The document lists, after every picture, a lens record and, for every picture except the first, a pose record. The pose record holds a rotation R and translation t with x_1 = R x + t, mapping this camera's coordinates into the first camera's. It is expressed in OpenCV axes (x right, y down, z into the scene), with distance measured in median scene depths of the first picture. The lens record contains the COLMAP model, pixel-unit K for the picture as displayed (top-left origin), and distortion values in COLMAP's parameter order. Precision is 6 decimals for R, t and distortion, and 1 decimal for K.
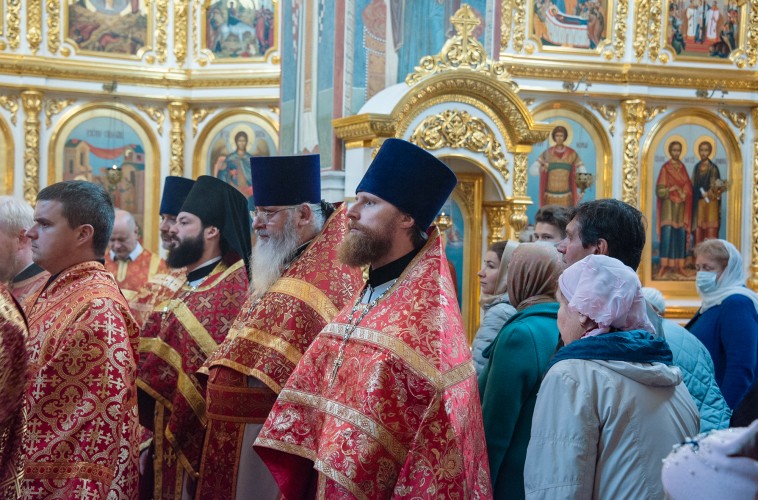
lens RADIAL K [[1347.3, 0, 350.9], [0, 1347.3, 250.8], [0, 0, 1]] dist [0.202475, 1.694744]
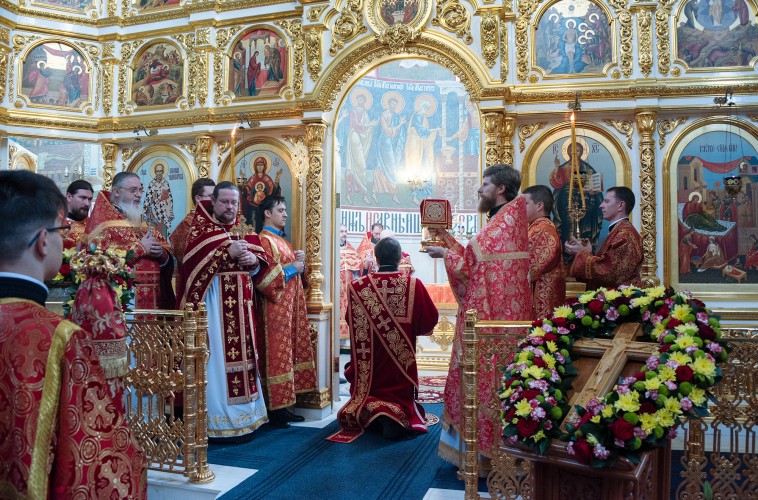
lens RADIAL K [[618.7, 0, 383.8], [0, 618.7, 249.8], [0, 0, 1]] dist [-0.151139, 0.085697]
pose [[0.805496, -0.037653, -0.591403, -0.126377], [0.017976, 0.999073, -0.039124, 0.000873], [0.592328, 0.020883, 0.805426, 0.517692]]
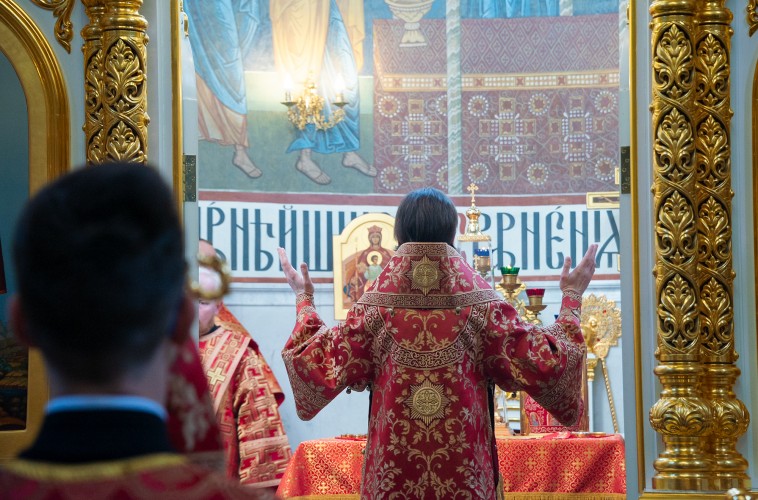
lens RADIAL K [[2217.2, 0, 379.0], [0, 2217.2, 250.0], [0, 0, 1]] dist [-0.130665, 0.316179]
pose [[0.882907, -0.059472, -0.465765, -0.136875], [0.029209, 0.996982, -0.071933, 0.003559], [0.468638, 0.049905, 0.881980, 0.407581]]
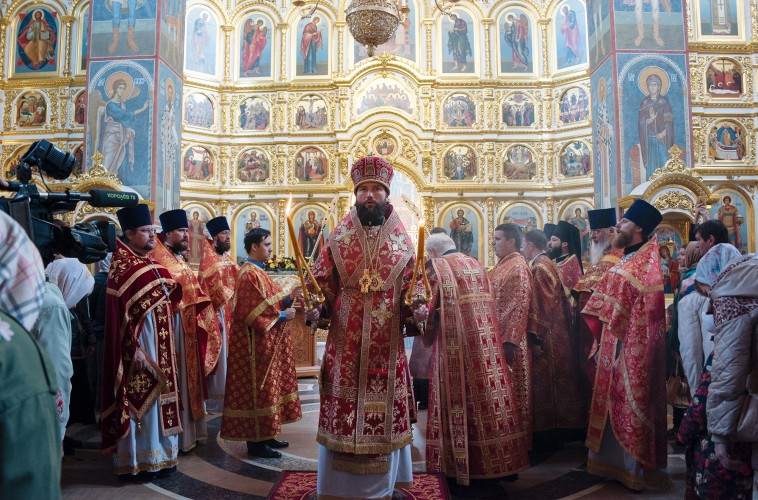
lens RADIAL K [[618.7, 0, 383.8], [0, 618.7, 249.8], [0, 0, 1]] dist [-0.151139, 0.085697]
pose [[0.919938, -0.044389, -0.389543, 0.015193], [0.029699, 0.998605, -0.043657, 0.017170], [0.390937, 0.028593, 0.919973, -0.072280]]
